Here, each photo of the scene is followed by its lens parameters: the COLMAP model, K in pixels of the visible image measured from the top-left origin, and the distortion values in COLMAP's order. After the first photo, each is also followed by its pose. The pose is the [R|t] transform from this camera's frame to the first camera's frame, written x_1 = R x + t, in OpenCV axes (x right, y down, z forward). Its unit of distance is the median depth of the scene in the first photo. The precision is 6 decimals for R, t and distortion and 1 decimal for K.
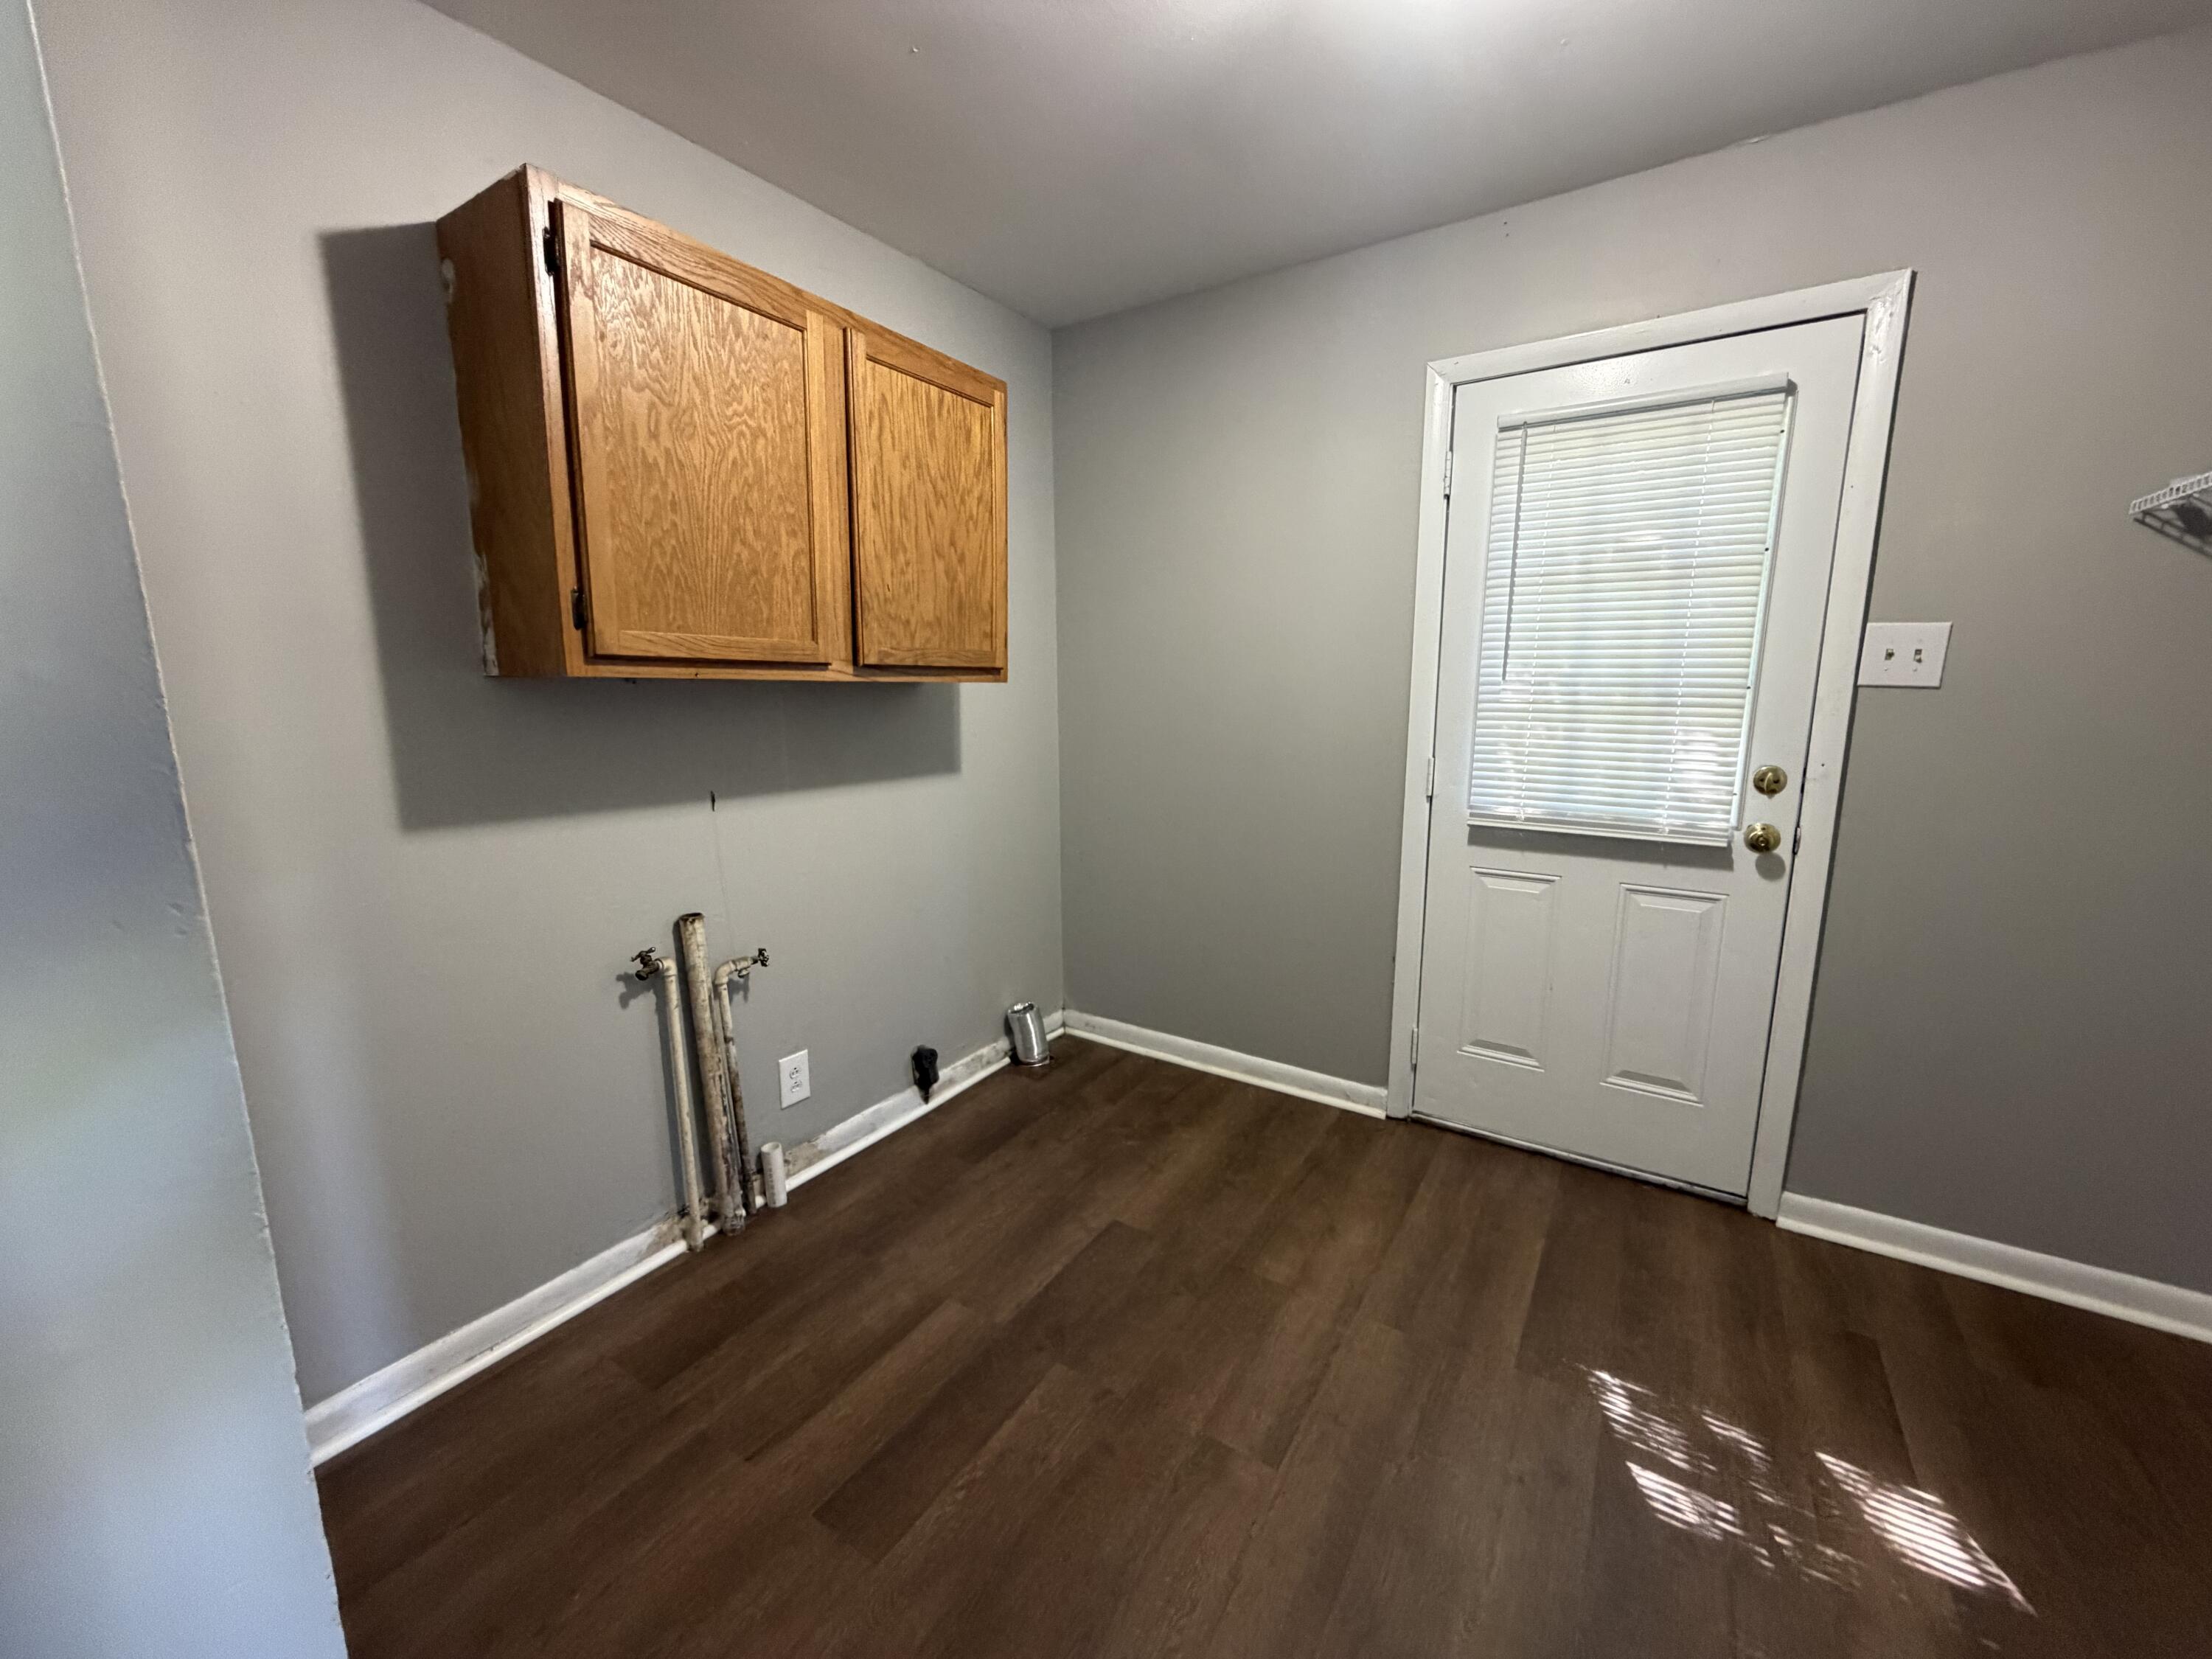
lens RADIAL K [[878.7, 0, 1090.0], [0, 878.7, 831.1], [0, 0, 1]] dist [0.000489, -0.001056]
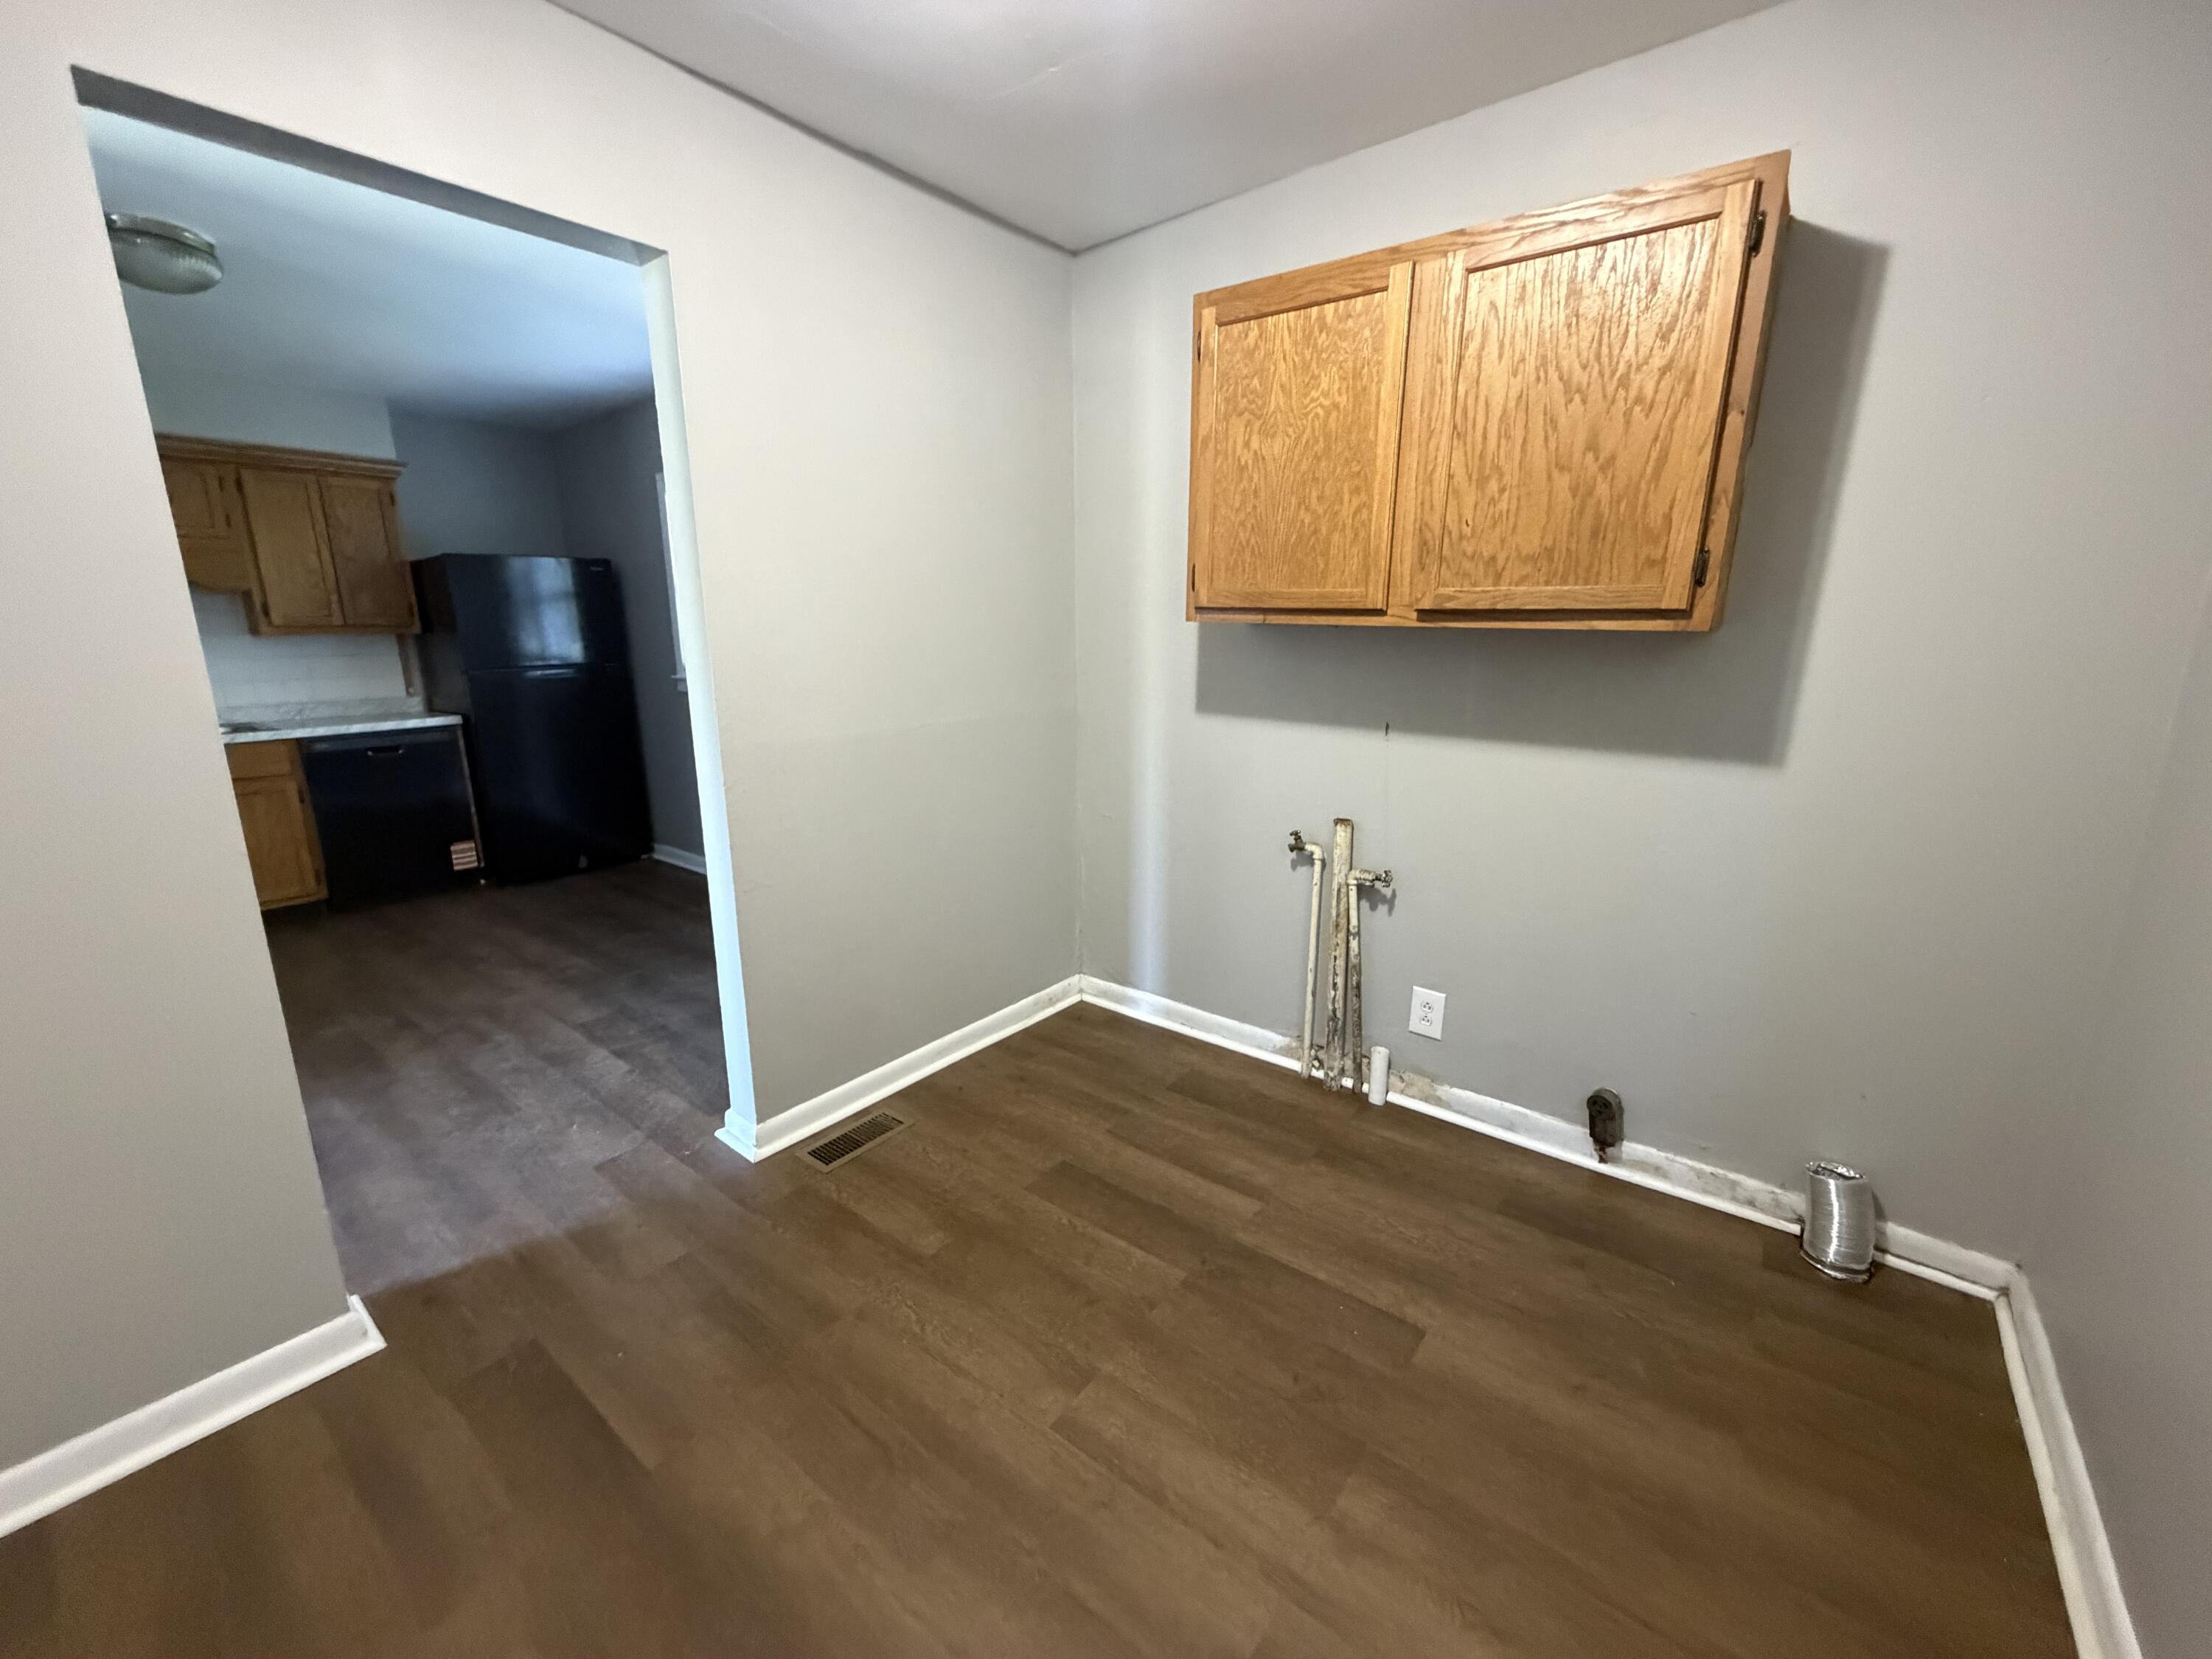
lens RADIAL K [[878.7, 0, 1106.0], [0, 878.7, 829.5], [0, 0, 1]] dist [0.000489, -0.001056]
pose [[-0.079942, 0.228639, -0.970223, 0.746147], [-0.172952, 0.955394, 0.239395, -0.124252], [0.981681, 0.186940, -0.036833, 0.711925]]
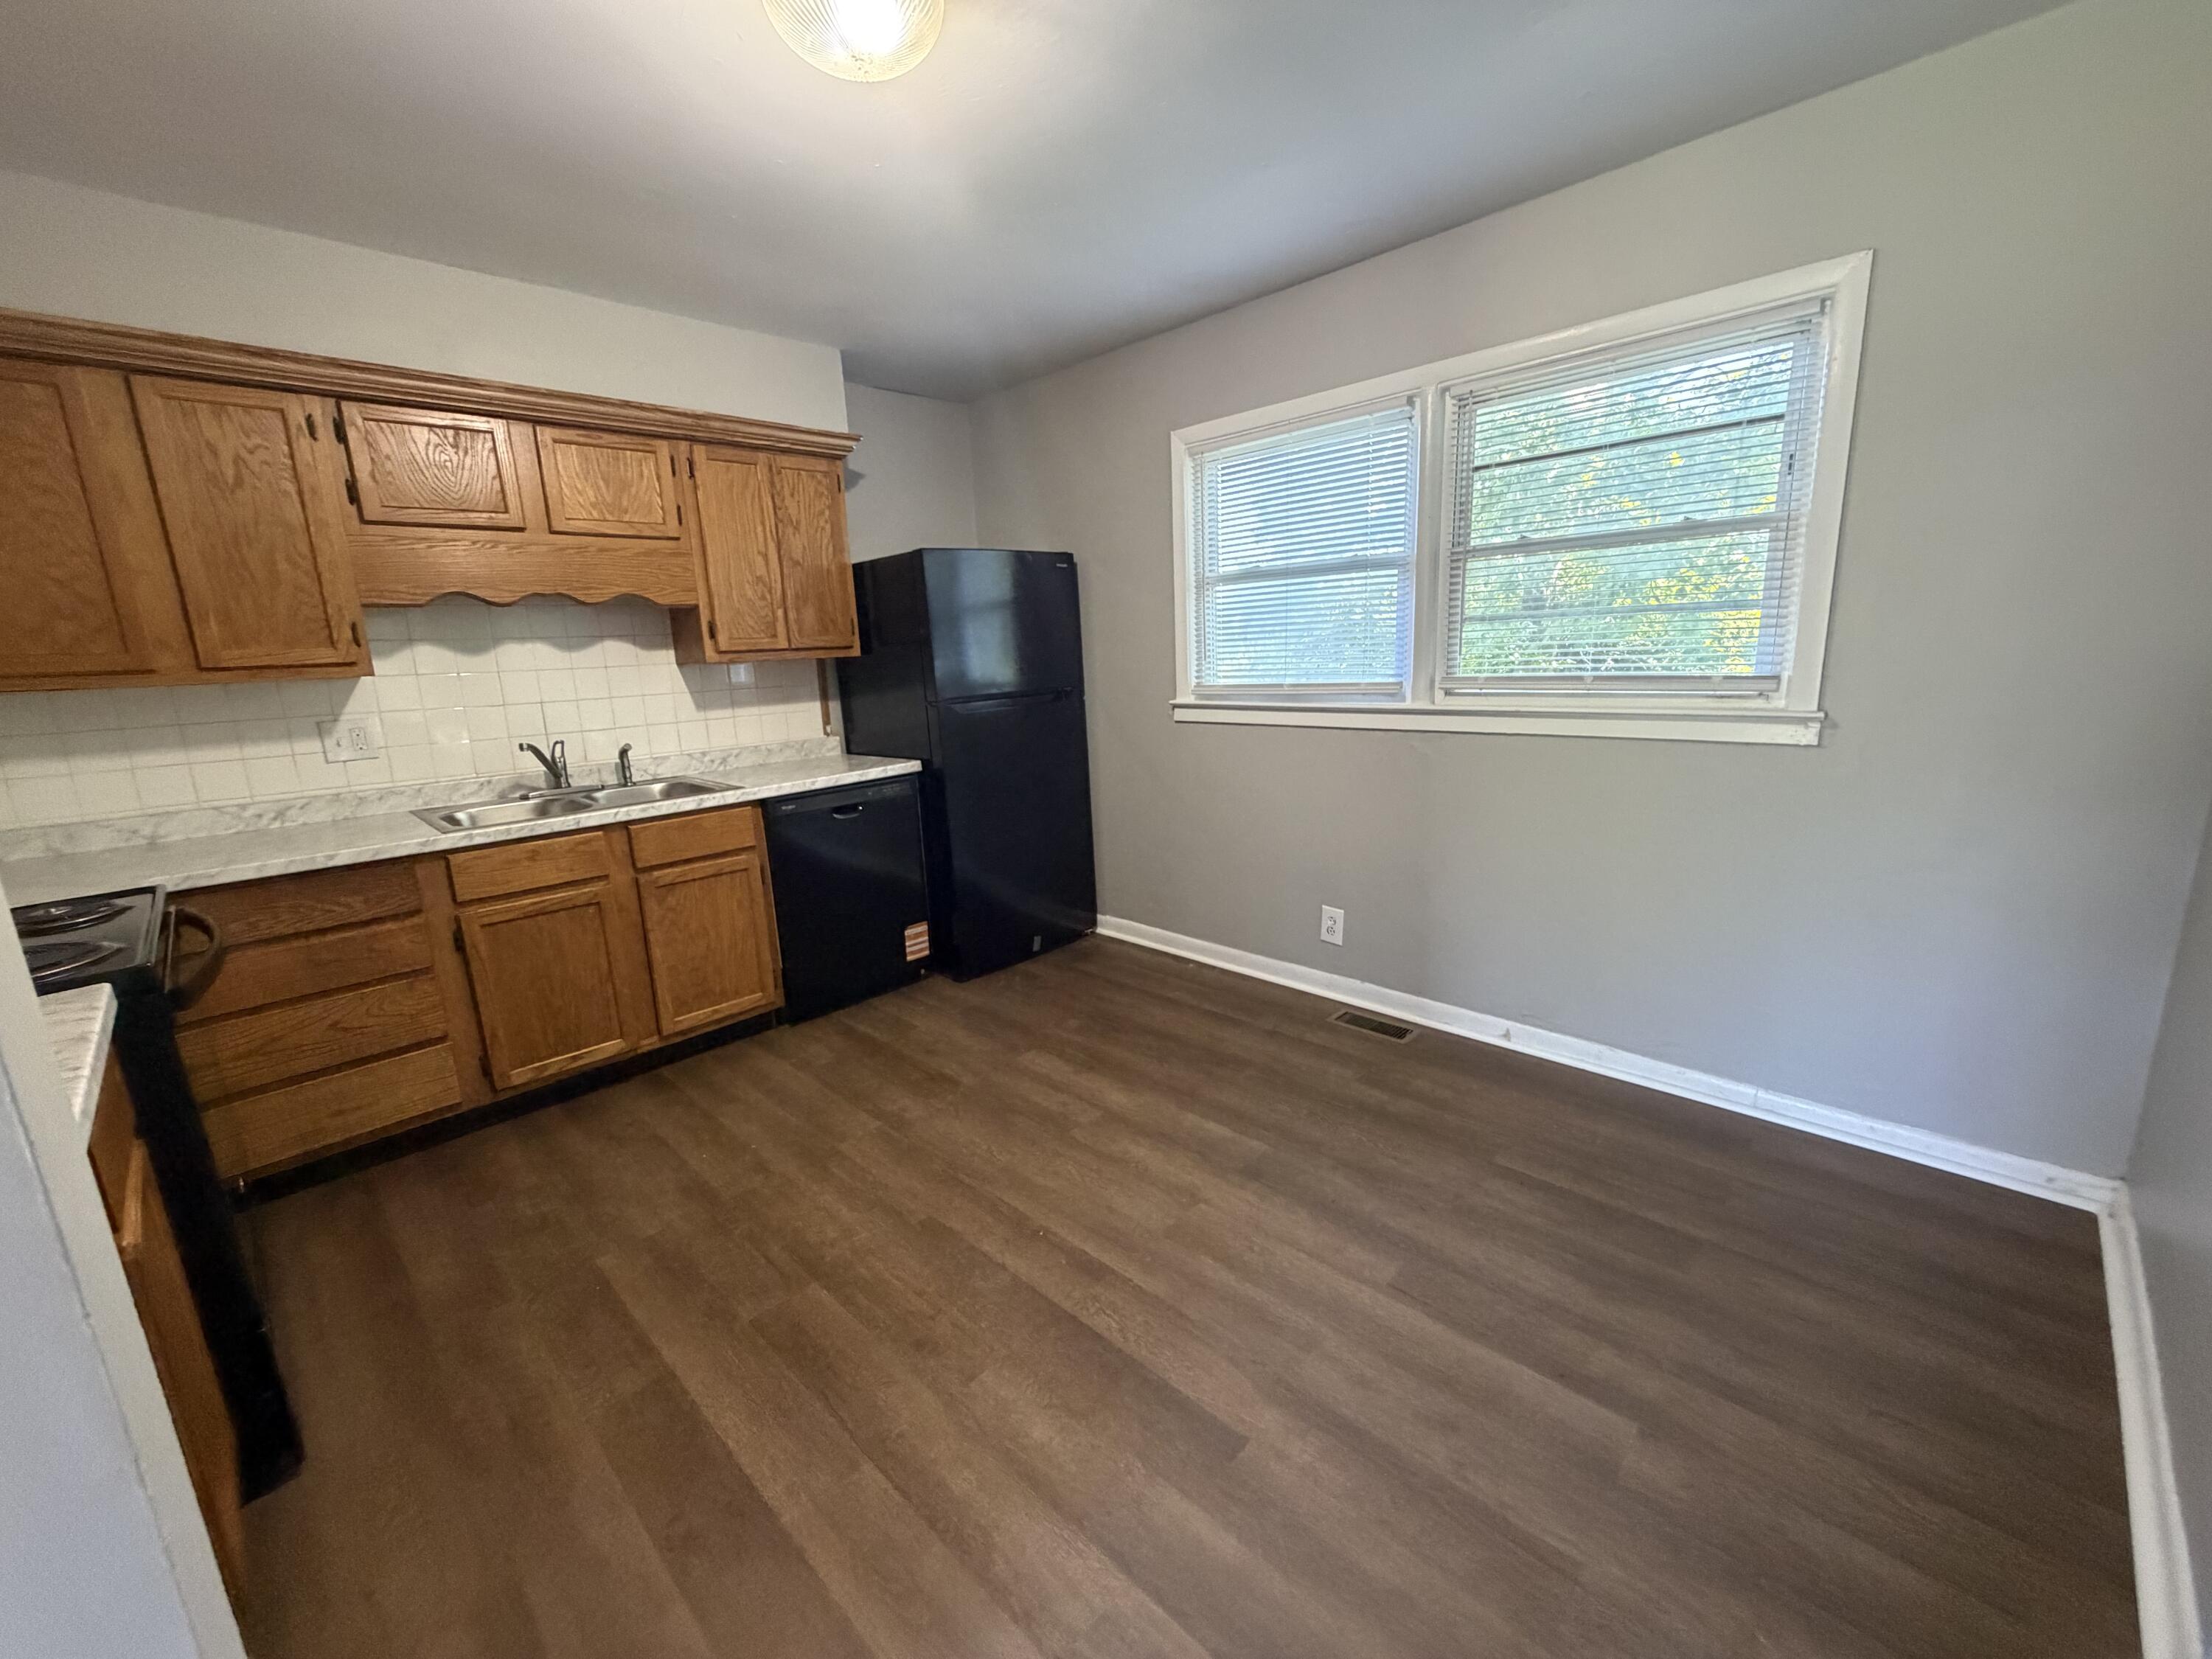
lens RADIAL K [[878.7, 0, 1099.5], [0, 878.7, 829.3], [0, 0, 1]] dist [0.000489, -0.001056]
pose [[-0.190375, 0.217016, -0.957424, 0.730826], [-0.130897, 0.960941, 0.243841, -0.117913], [0.972946, 0.171745, -0.154533, 0.677621]]
